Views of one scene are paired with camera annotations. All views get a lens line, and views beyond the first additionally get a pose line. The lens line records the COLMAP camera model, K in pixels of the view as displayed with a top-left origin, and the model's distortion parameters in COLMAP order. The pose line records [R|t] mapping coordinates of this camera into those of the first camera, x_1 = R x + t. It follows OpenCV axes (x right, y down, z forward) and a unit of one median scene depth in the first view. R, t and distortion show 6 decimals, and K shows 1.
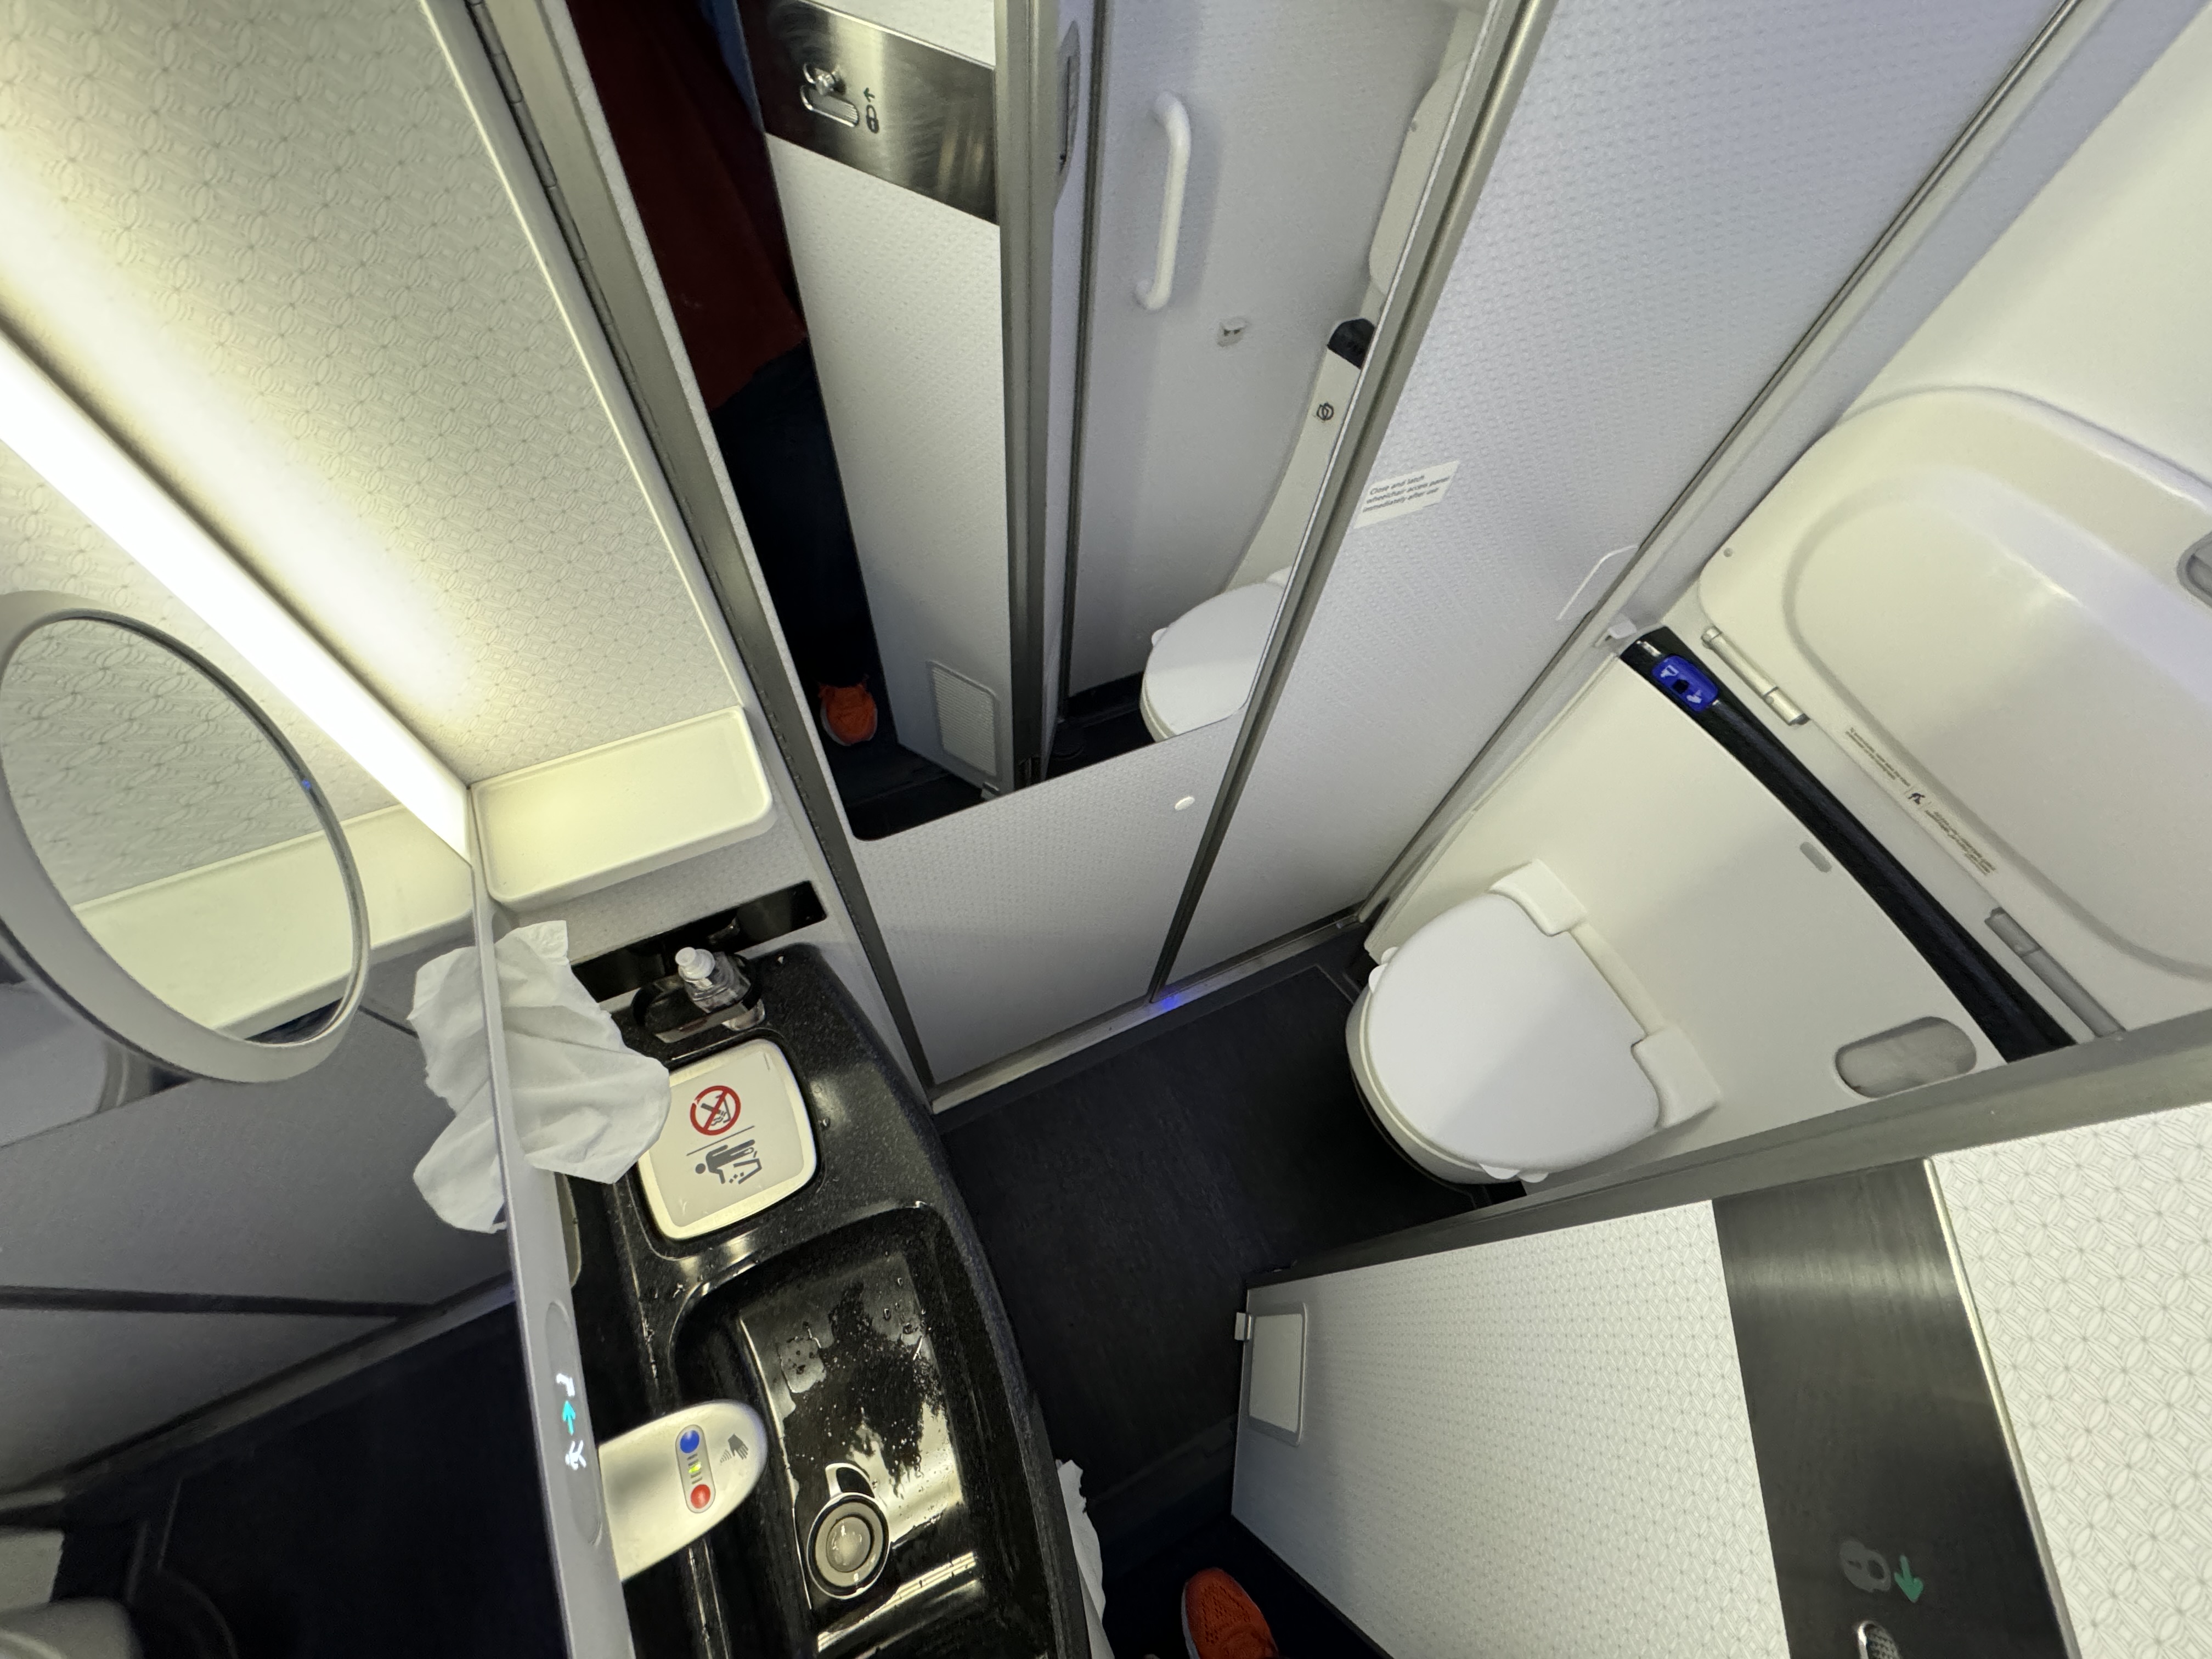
lens RADIAL K [[872.7, 0, 1077.6], [0, 872.7, 835.6], [0, 0, 1]] dist [-0.000361, -0.006156]
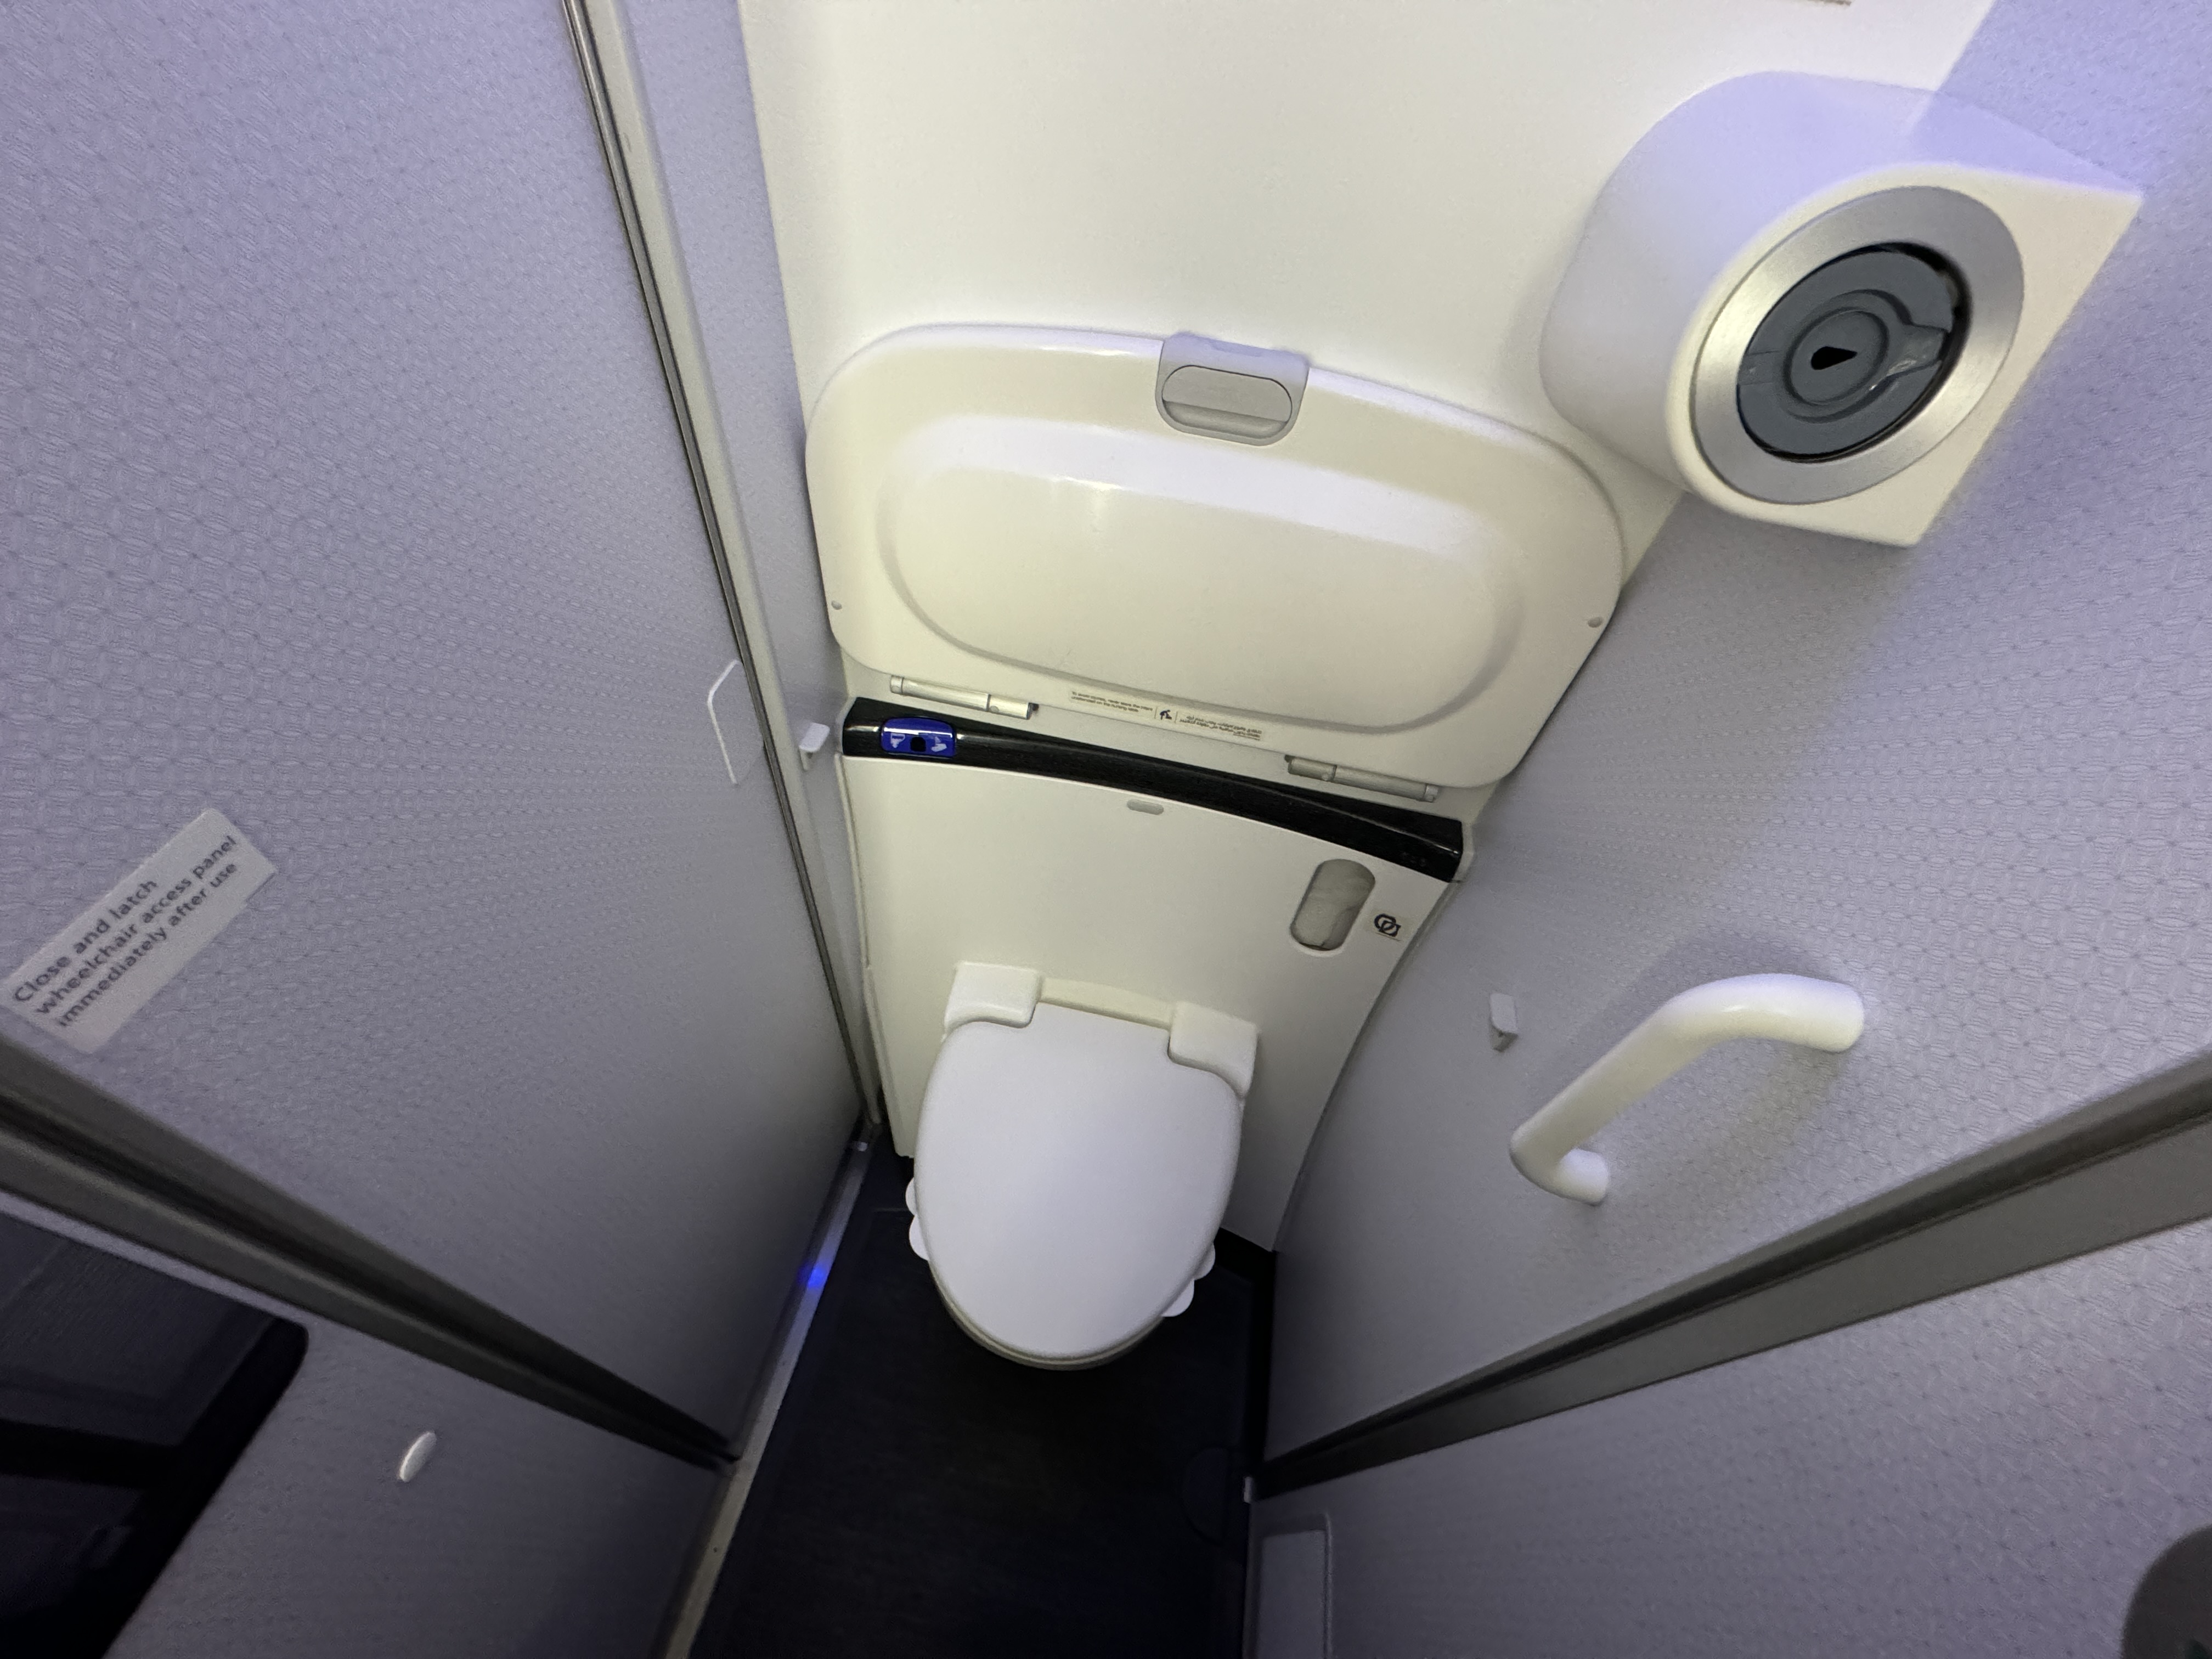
lens RADIAL K [[890.4, 0, 1106.0], [0, 890.4, 829.5], [0, 0, 1]] dist [-0.001319, -0.007011]
pose [[0.583496, -0.615360, 0.529966, 0.315291], [0.669744, 0.733706, 0.114535, -0.095058], [-0.459319, 0.288111, 0.840248, 0.237916]]
